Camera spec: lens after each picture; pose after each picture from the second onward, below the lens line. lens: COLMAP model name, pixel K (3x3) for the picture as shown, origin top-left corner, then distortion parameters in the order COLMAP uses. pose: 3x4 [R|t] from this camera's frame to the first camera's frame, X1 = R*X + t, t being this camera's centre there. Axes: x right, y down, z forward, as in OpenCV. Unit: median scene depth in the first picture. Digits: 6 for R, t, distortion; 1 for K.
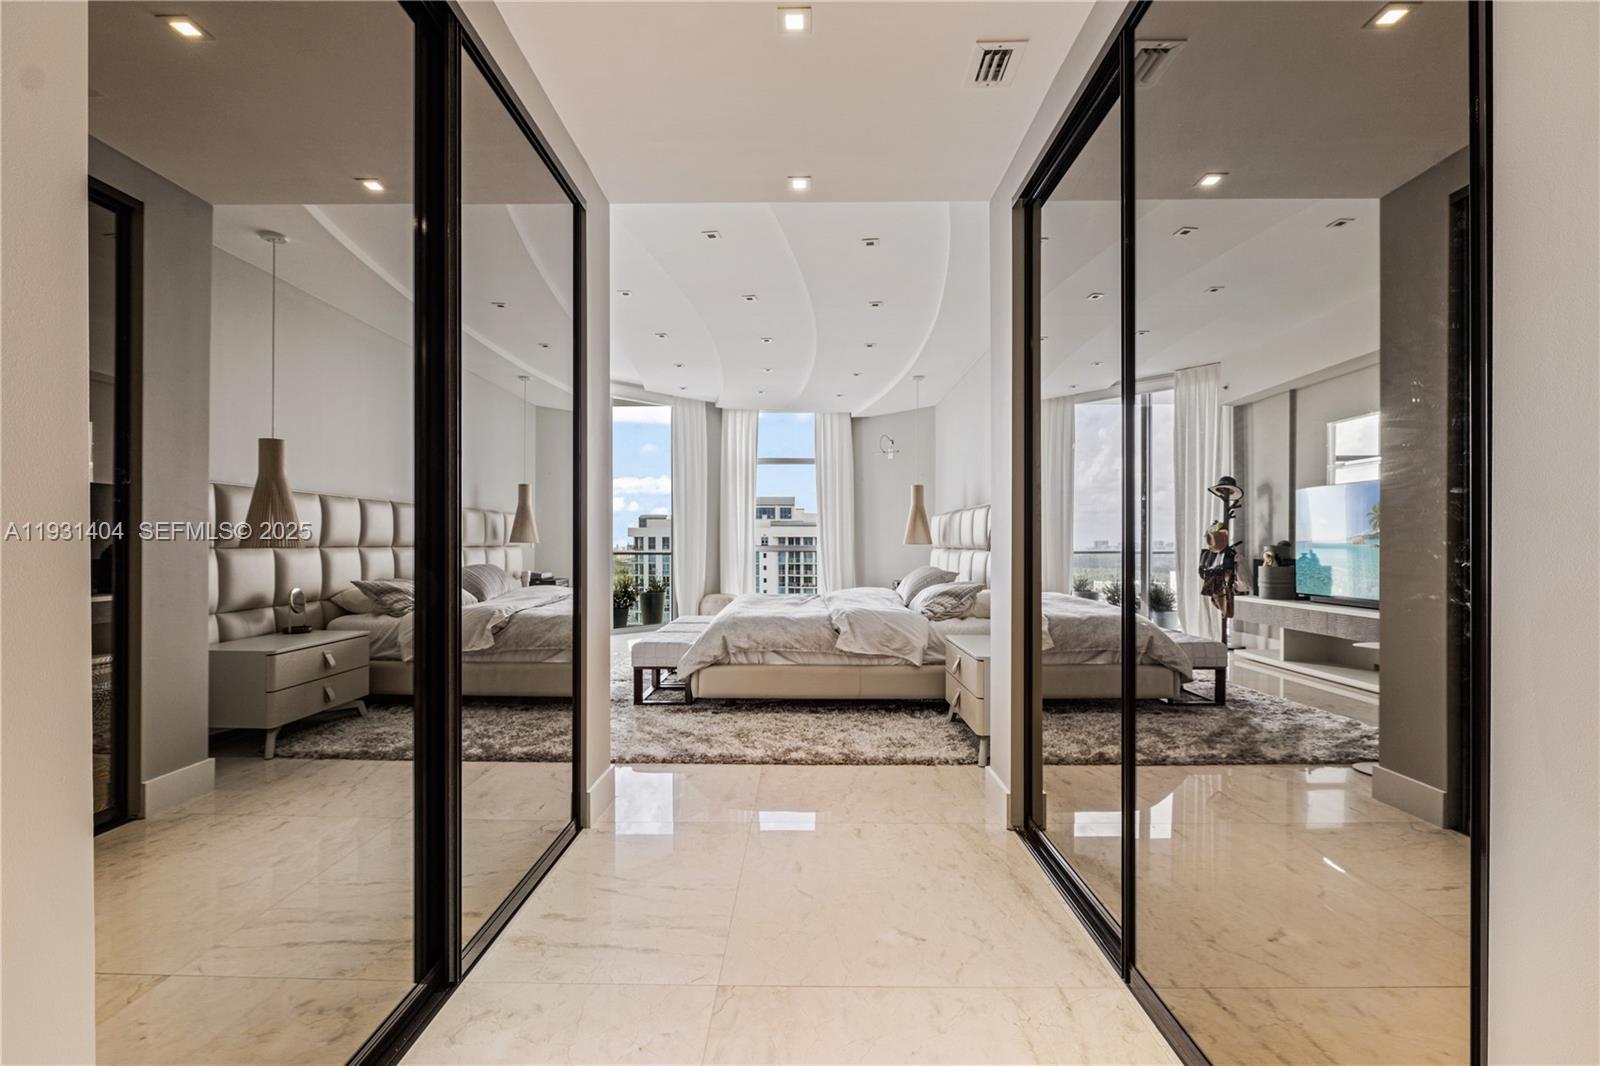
lens RADIAL K [[672.2, 0, 800.6], [0, 672.2, 527.3], [0, 0, 1]] dist [-0.002488, -0.000468]
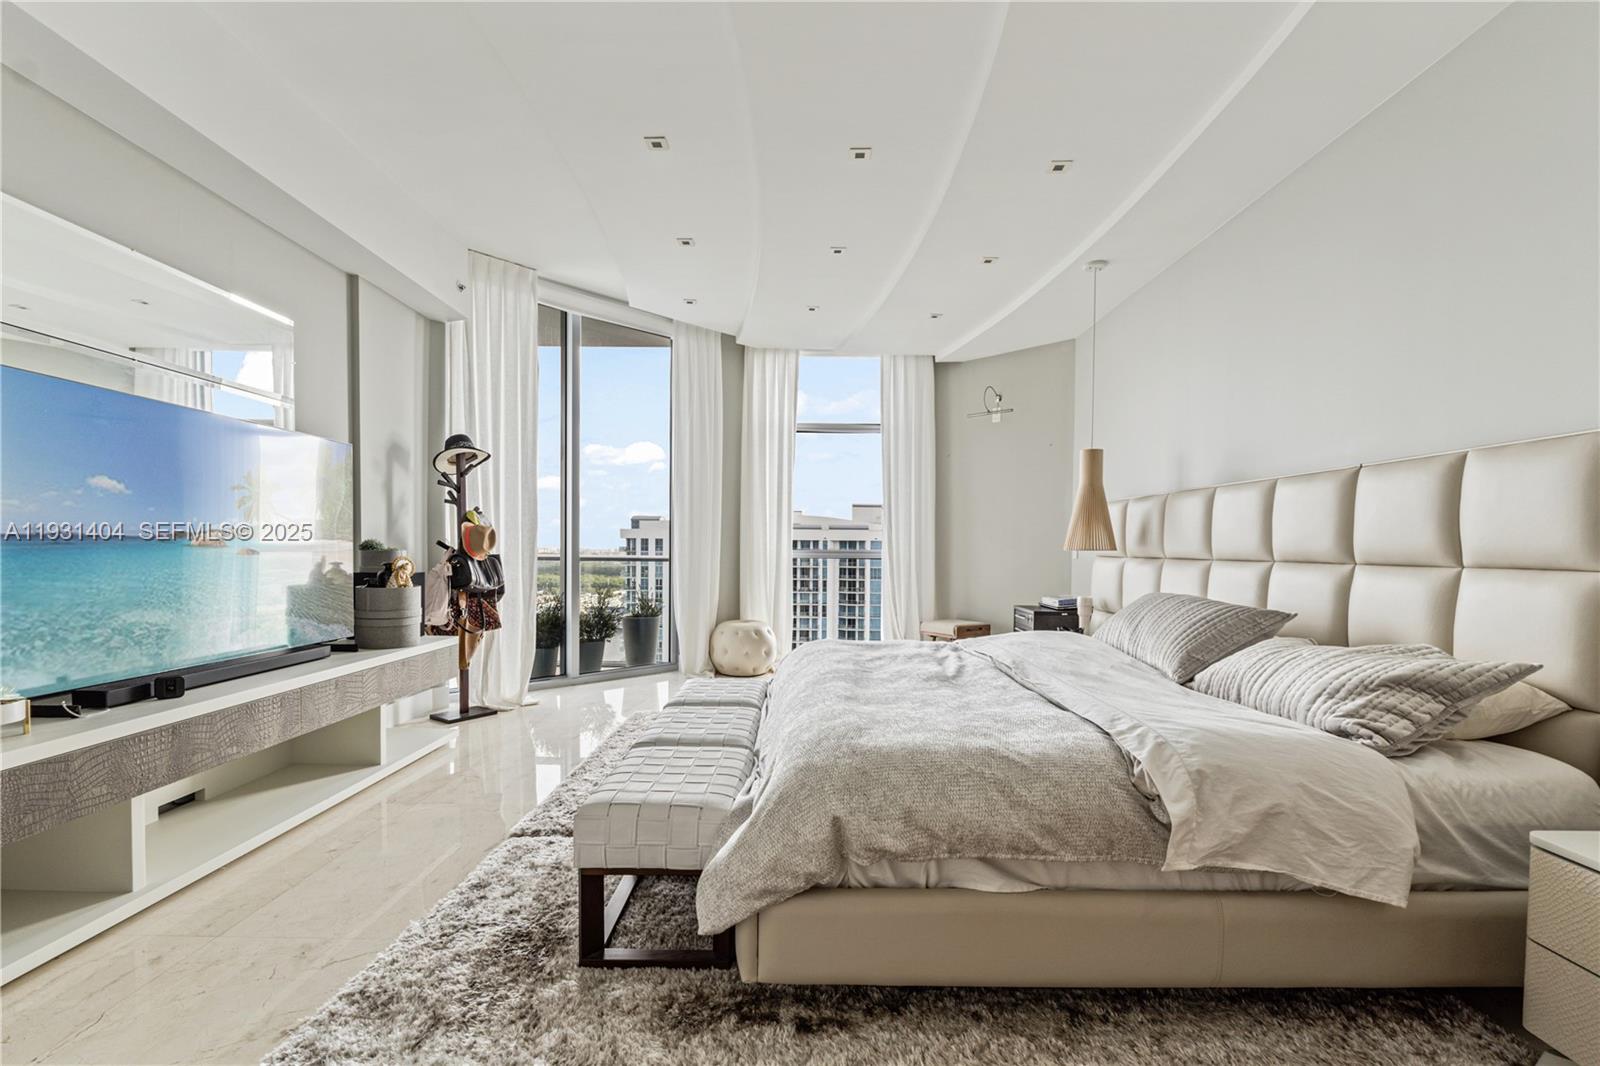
lens RADIAL K [[669.2, 0, 806.2], [0, 669.2, 549.6], [0, 0, 1]] dist [0.000201, -0.000062]
pose [[0.999815, 0.008014, 0.017474, -0.066569], [-0.008493, 0.999585, 0.027530, 0.008498], [-0.017246, -0.027673, 0.999468, 0.326506]]
